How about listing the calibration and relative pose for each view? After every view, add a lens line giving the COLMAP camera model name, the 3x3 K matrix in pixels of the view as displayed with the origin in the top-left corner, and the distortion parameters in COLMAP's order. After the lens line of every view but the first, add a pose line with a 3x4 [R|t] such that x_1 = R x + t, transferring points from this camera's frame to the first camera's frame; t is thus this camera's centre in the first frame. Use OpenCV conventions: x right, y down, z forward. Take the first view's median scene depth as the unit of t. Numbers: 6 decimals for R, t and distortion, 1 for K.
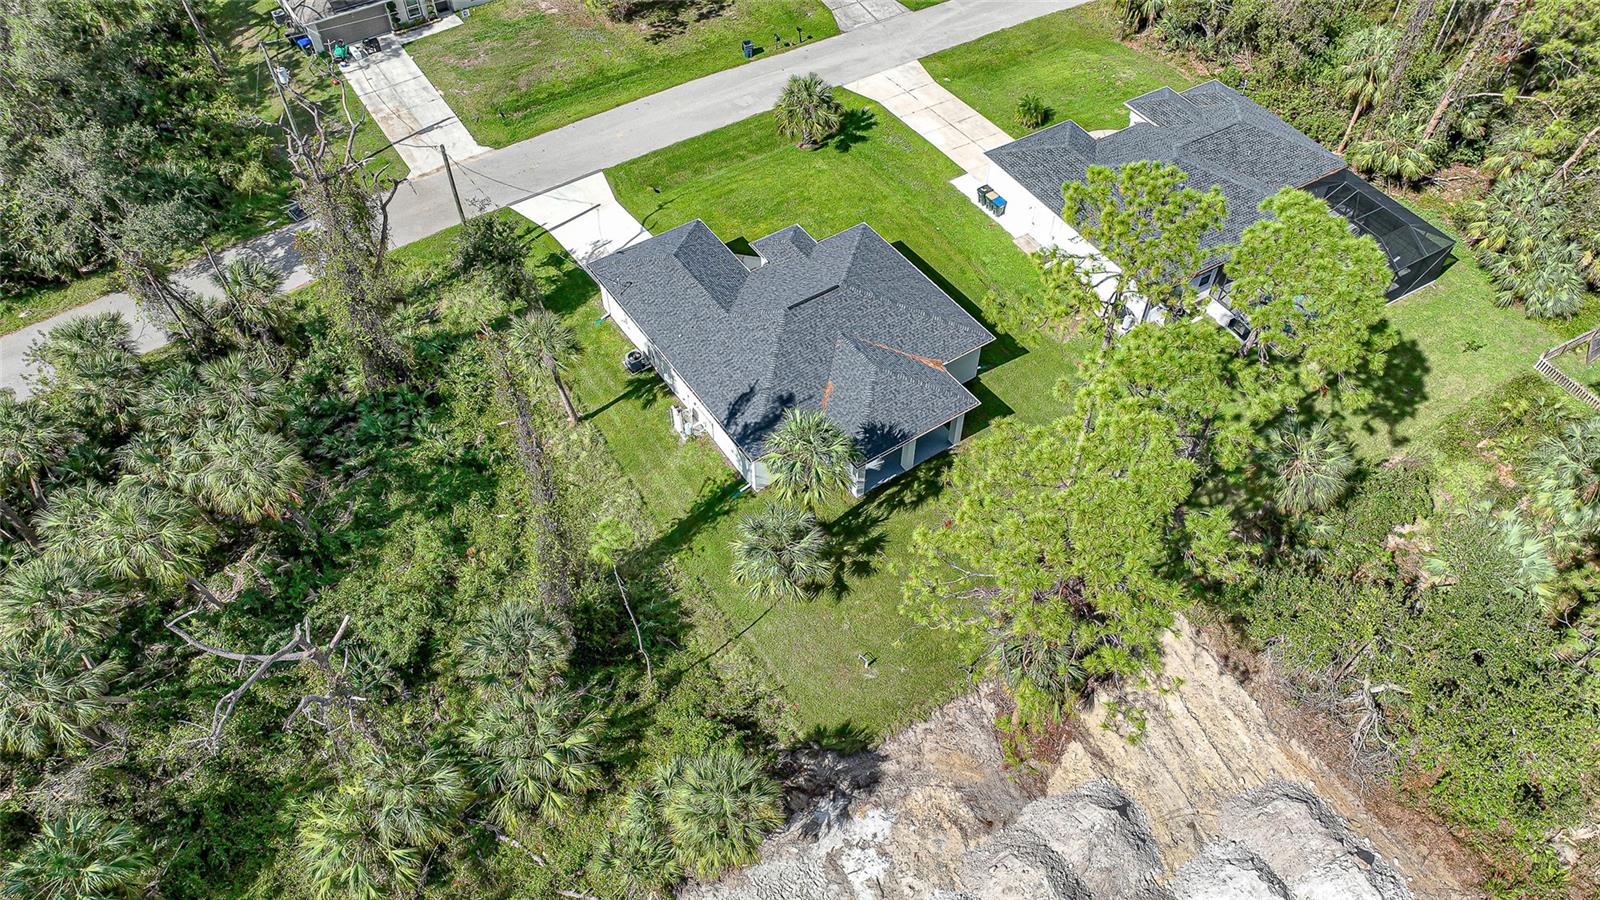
lens RADIAL K [[1121.7, 0, 802.2], [0, 1121.7, 450.8], [0, 0, 1]] dist [-0.002944, 0.021308]
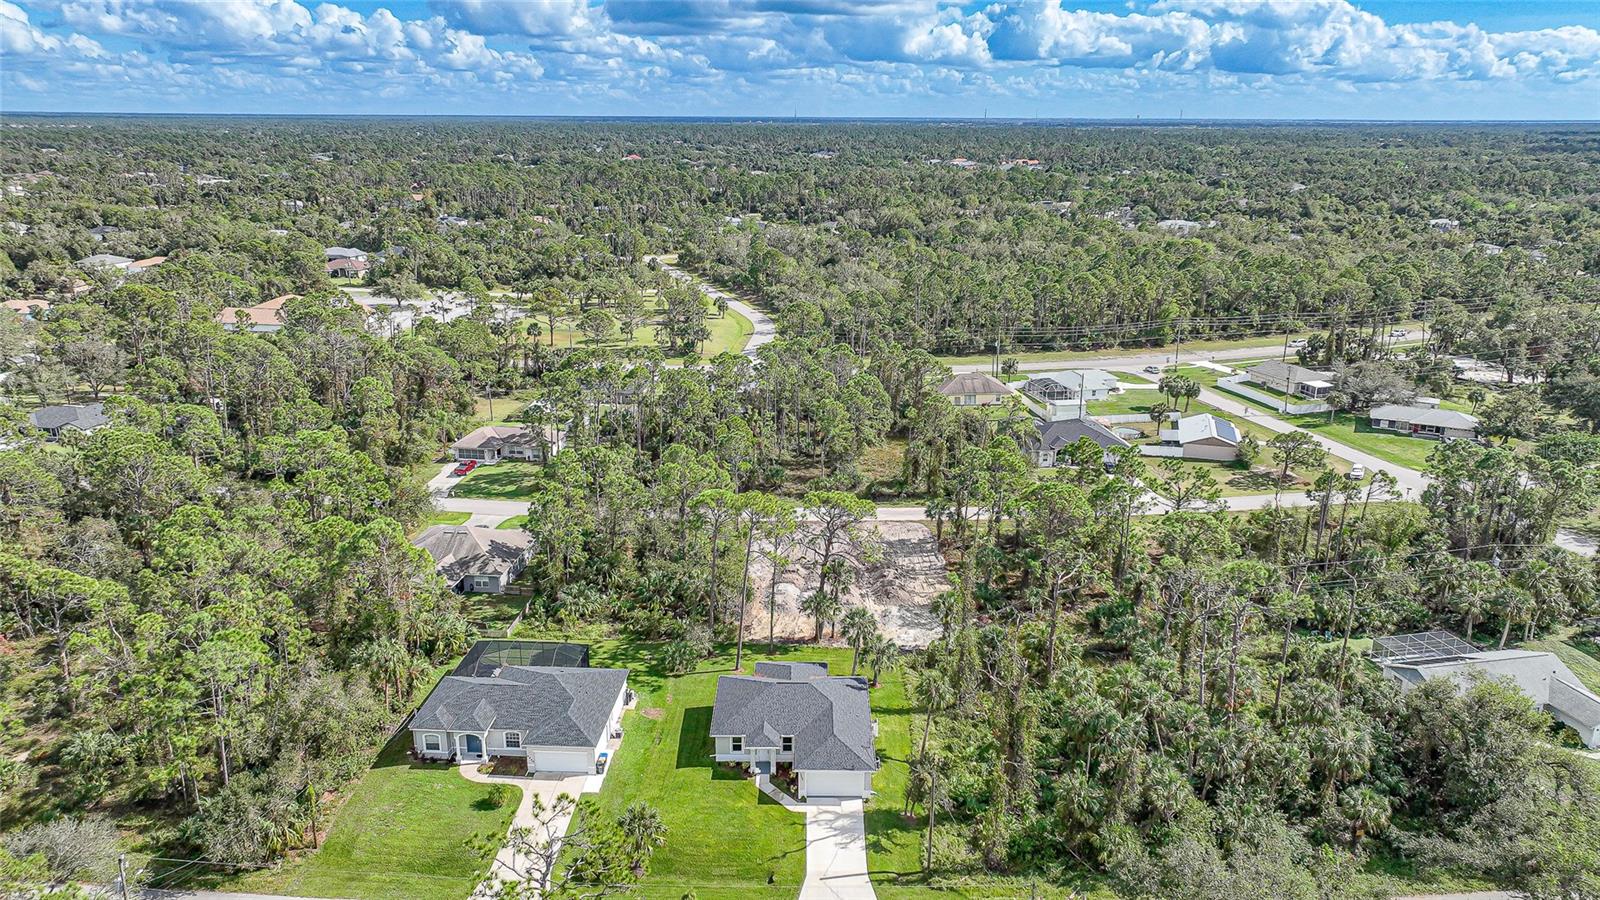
lens RADIAL K [[1121.7, 0, 800.3], [0, 1121.7, 445.1], [0, 0, 1]] dist [-0.002944, 0.021308]
pose [[-0.826404, -0.161974, 0.539279, -0.865291], [0.426340, 0.445627, 0.787179, -1.629254], [-0.367819, 0.880444, -0.299212, 1.084891]]
